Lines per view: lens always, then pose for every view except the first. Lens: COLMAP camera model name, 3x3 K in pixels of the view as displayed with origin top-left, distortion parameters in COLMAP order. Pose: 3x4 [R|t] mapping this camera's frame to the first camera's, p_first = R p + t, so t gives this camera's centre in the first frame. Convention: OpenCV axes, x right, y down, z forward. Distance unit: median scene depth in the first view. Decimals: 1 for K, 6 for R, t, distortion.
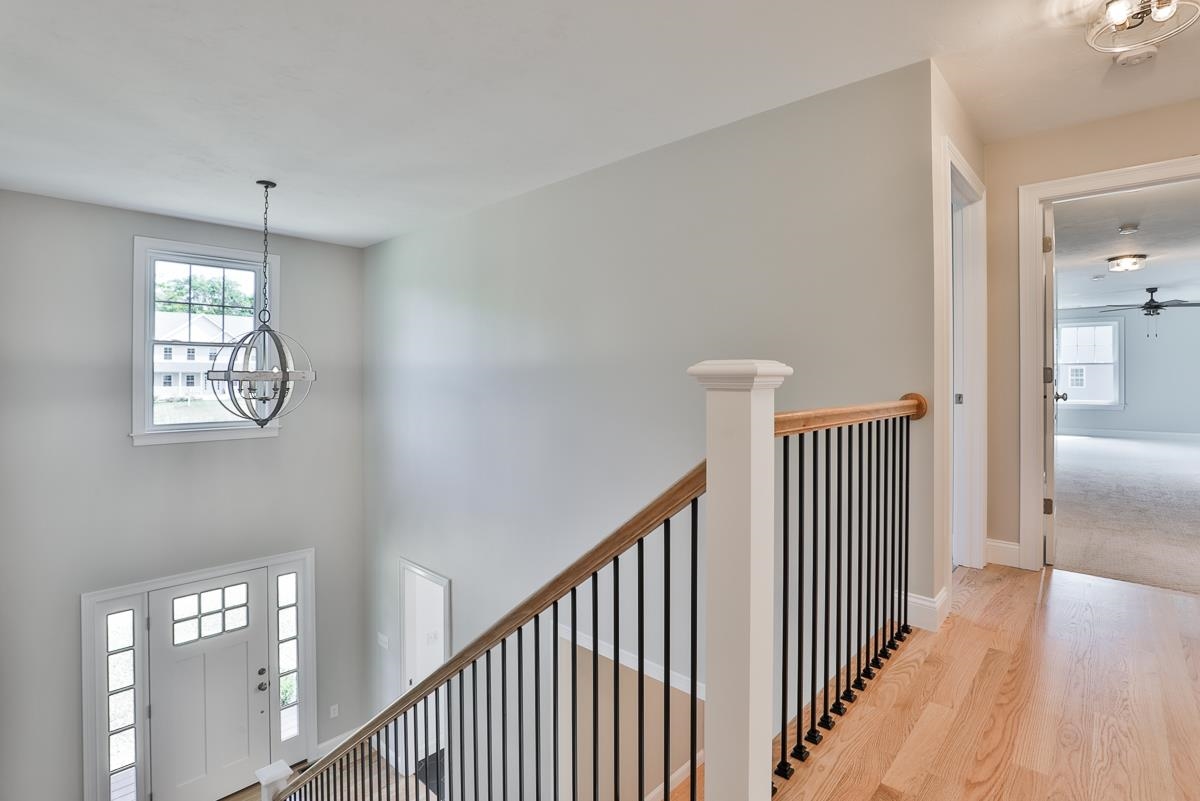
lens RADIAL K [[588.5, 0, 602.7], [0, 588.5, 386.8], [0, 0, 1]] dist [-0.018252, 0.000820]
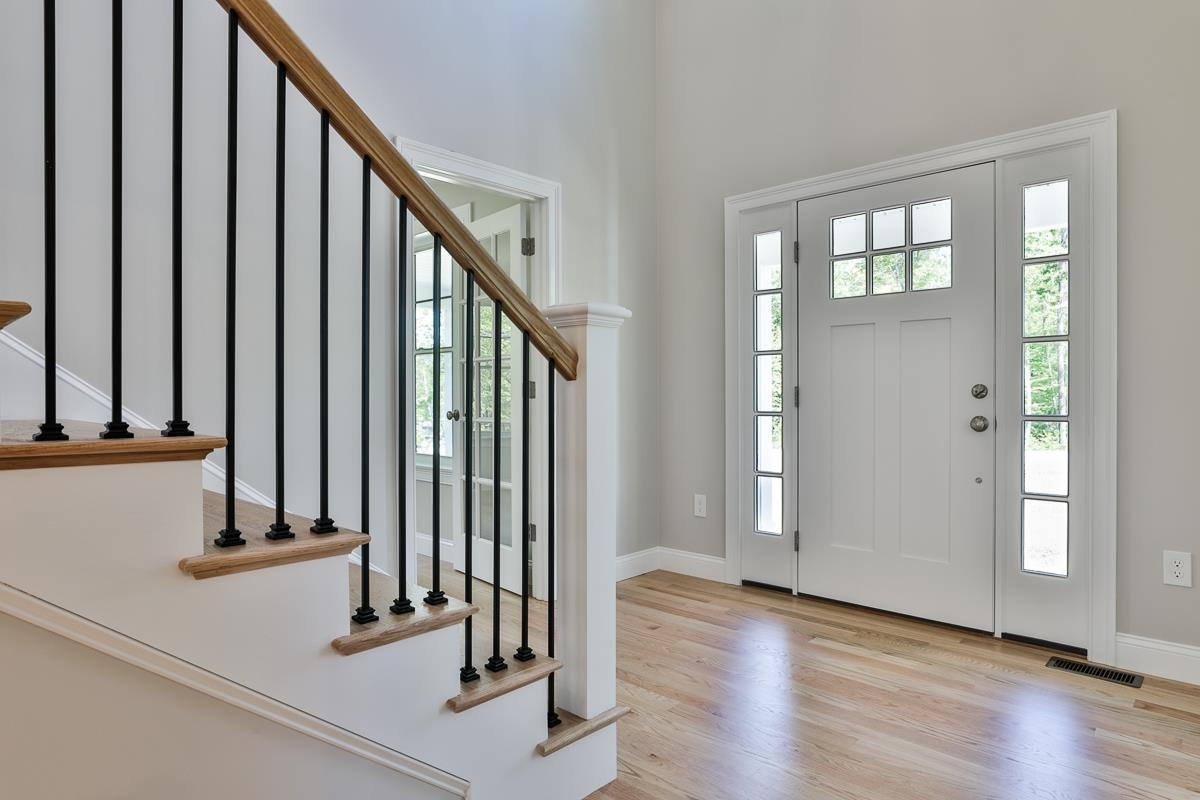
lens RADIAL K [[698.2, 0, 600.0], [0, 698.2, 400.0], [0, 0, 1]] dist [-0.005234, -0.001311]
pose [[-0.028087, 0.005424, -0.999591, -0.028321], [-0.012131, 0.999910, 0.005767, 0.540270], [0.999532, 0.012288, -0.028018, 0.779007]]
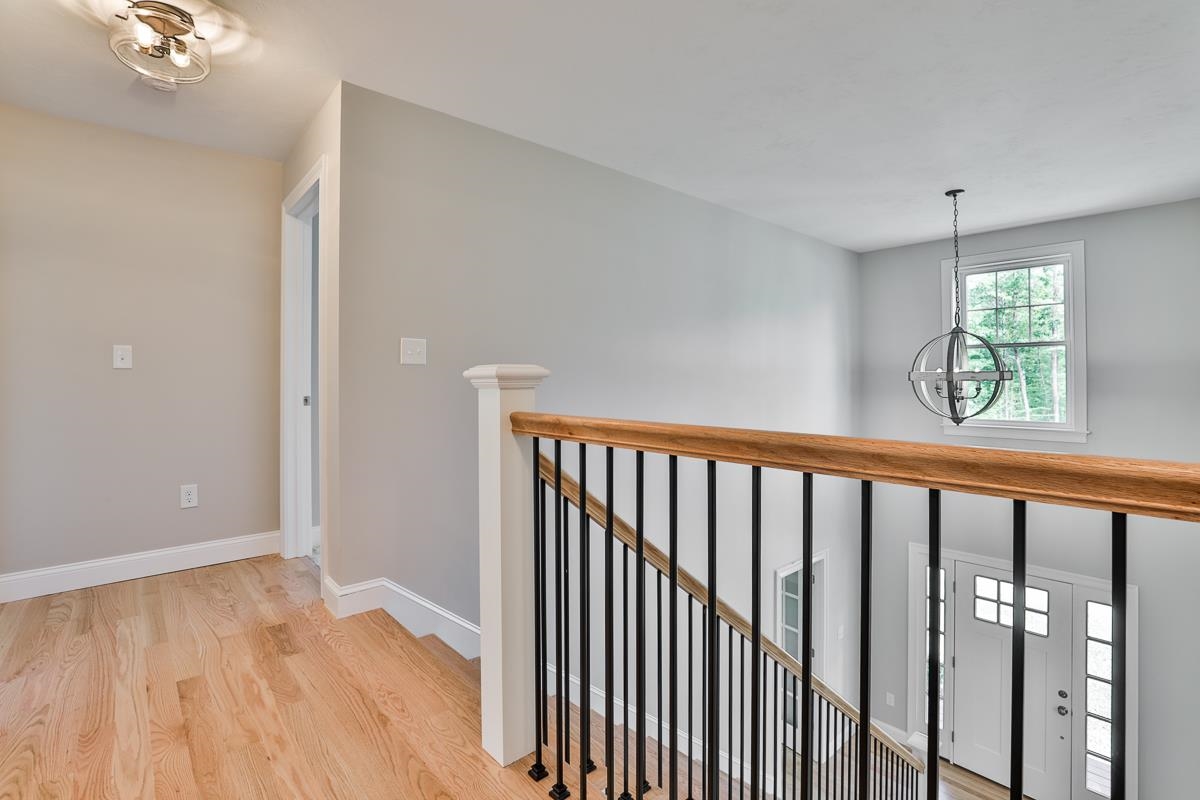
lens RADIAL K [[552.2, 0, 605.0], [0, 552.2, 379.7], [0, 0, 1]] dist [-0.024662, 0.000600]
pose [[-0.127263, -0.006198, -0.991850, 0.390770], [-0.006073, 0.999967, -0.005469, -0.002213], [0.991850, 0.005327, -0.127296, 0.418342]]
